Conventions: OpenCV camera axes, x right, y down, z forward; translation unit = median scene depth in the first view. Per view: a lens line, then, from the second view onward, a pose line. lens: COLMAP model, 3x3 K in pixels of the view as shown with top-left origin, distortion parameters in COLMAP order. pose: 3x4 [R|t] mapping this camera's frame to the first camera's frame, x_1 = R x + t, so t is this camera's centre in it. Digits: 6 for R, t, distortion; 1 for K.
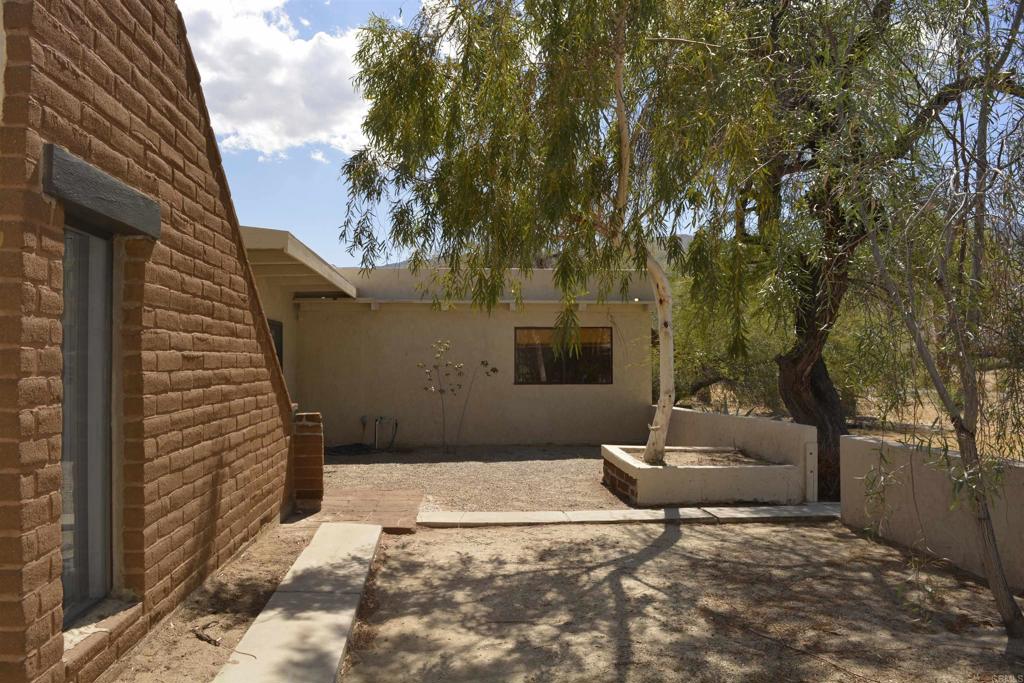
lens RADIAL K [[801.5, 0, 510.1], [0, 801.5, 350.2], [0, 0, 1]] dist [-0.095954, 0.015033]
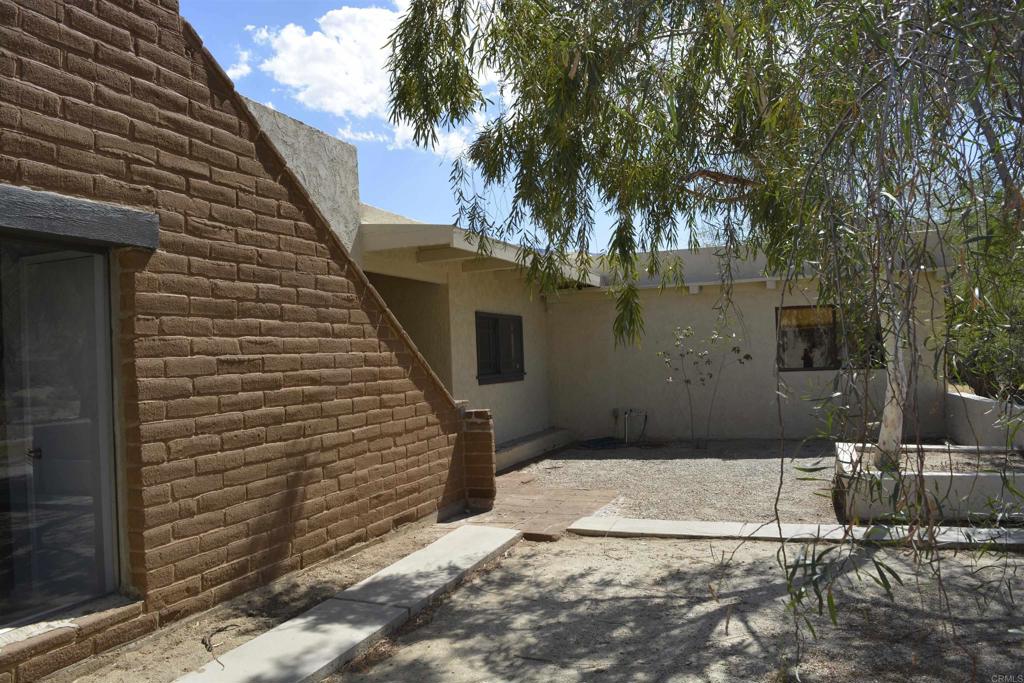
lens RADIAL K [[801.5, 0, 510.1], [0, 801.5, 350.2], [0, 0, 1]] dist [-0.095954, 0.015033]
pose [[0.902555, -0.036957, -0.428986, 0.301816], [0.043390, 0.999045, 0.005222, 0.004458], [0.428383, -0.023327, 0.903296, 0.199732]]
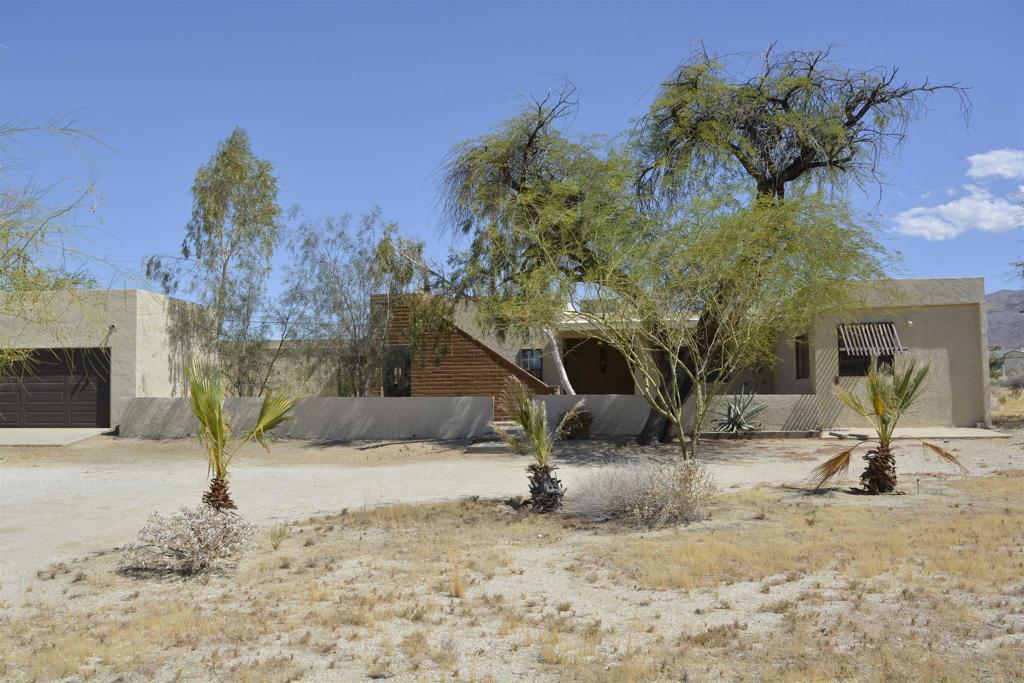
lens RADIAL K [[921.2, 0, 509.1], [0, 921.2, 349.1], [0, 0, 1]] dist [-0.085341, 0.011833]
pose [[-0.232406, -0.050719, -0.971296, 4.298850], [0.027255, 0.997908, -0.058630, 0.185452], [0.972237, -0.040099, -0.230537, 2.362234]]
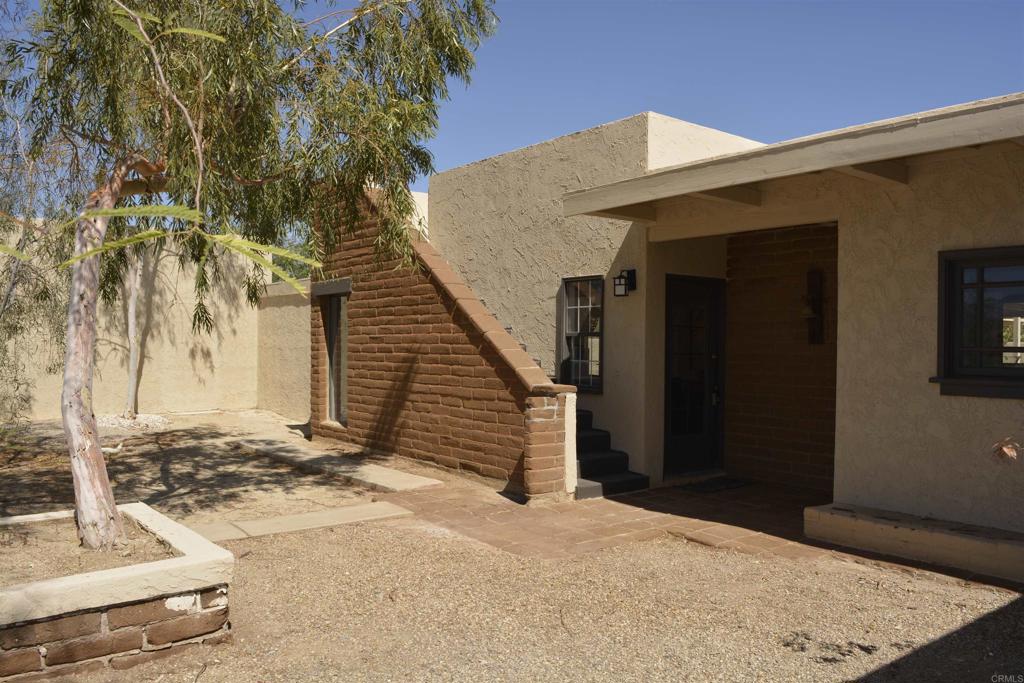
lens RADIAL K [[806.5, 0, 512.5], [0, 806.5, 347.3], [0, 0, 1]] dist [-0.094156, 0.023355]
pose [[-0.850133, 0.009408, -0.526484, 0.371131], [0.009795, 0.999950, 0.002052, 0.030677], [0.526477, -0.003413, -0.850182, 2.621182]]
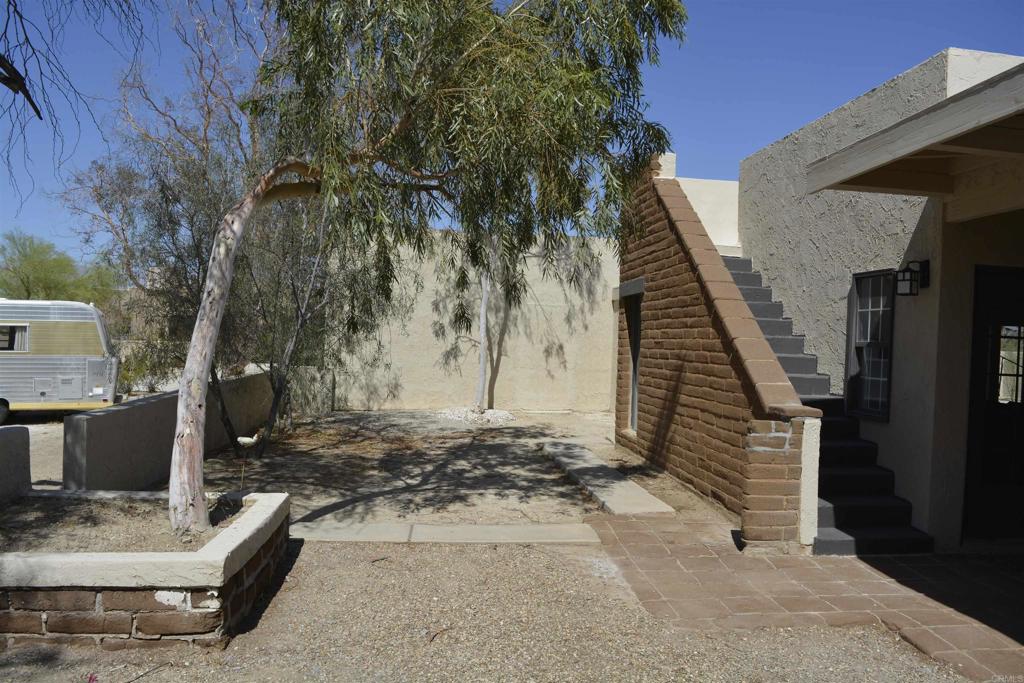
lens RADIAL K [[806.5, 0, 512.5], [0, 806.5, 347.3], [0, 0, 1]] dist [-0.094156, 0.023355]
pose [[-0.999736, -0.022946, 0.001223, -0.034350], [-0.022947, 0.999736, -0.000642, 0.027497], [-0.001207, -0.000670, -0.999999, 2.570488]]
